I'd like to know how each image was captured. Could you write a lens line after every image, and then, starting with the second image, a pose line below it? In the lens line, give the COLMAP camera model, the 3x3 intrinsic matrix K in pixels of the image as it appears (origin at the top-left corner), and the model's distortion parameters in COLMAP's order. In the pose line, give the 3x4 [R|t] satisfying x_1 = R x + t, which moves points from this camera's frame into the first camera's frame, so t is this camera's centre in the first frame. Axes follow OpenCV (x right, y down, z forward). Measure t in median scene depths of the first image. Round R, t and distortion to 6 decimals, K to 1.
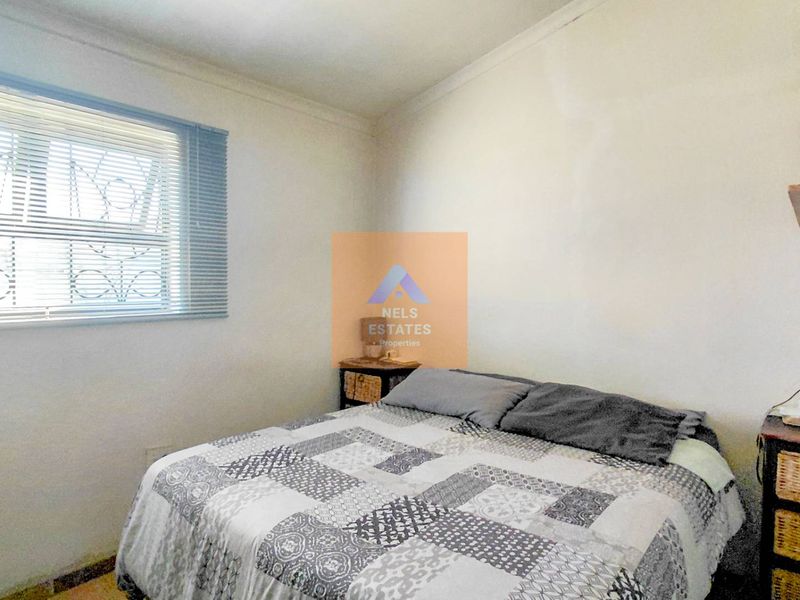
lens RADIAL K [[491.3, 0, 402.2], [0, 491.3, 303.3], [0, 0, 1]] dist [-0.000426, 0.003599]
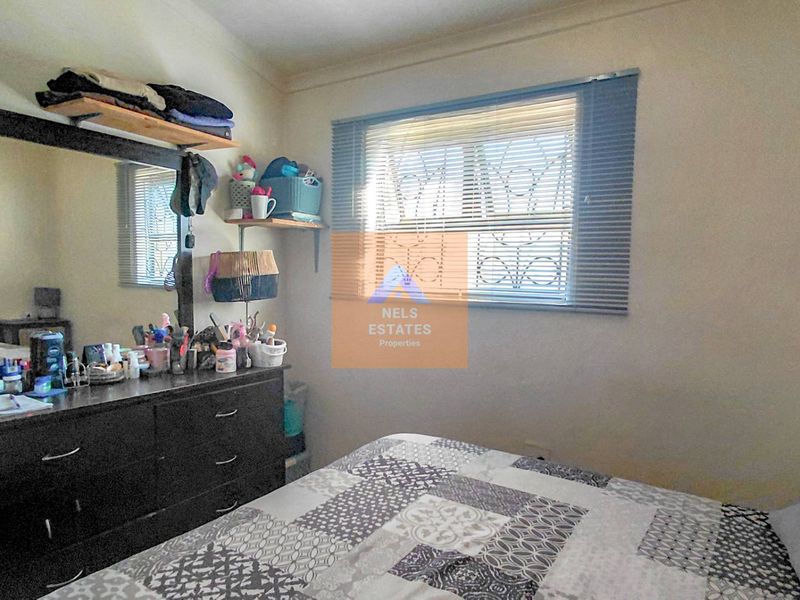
lens RADIAL K [[491.3, 0, 402.2], [0, 491.3, 303.3], [0, 0, 1]] dist [-0.000426, 0.003599]
pose [[0.172112, 0.057473, -0.983399, 0.410862], [-0.067090, 0.996663, 0.046506, -0.003752], [0.982790, 0.057972, 0.175394, 0.645896]]
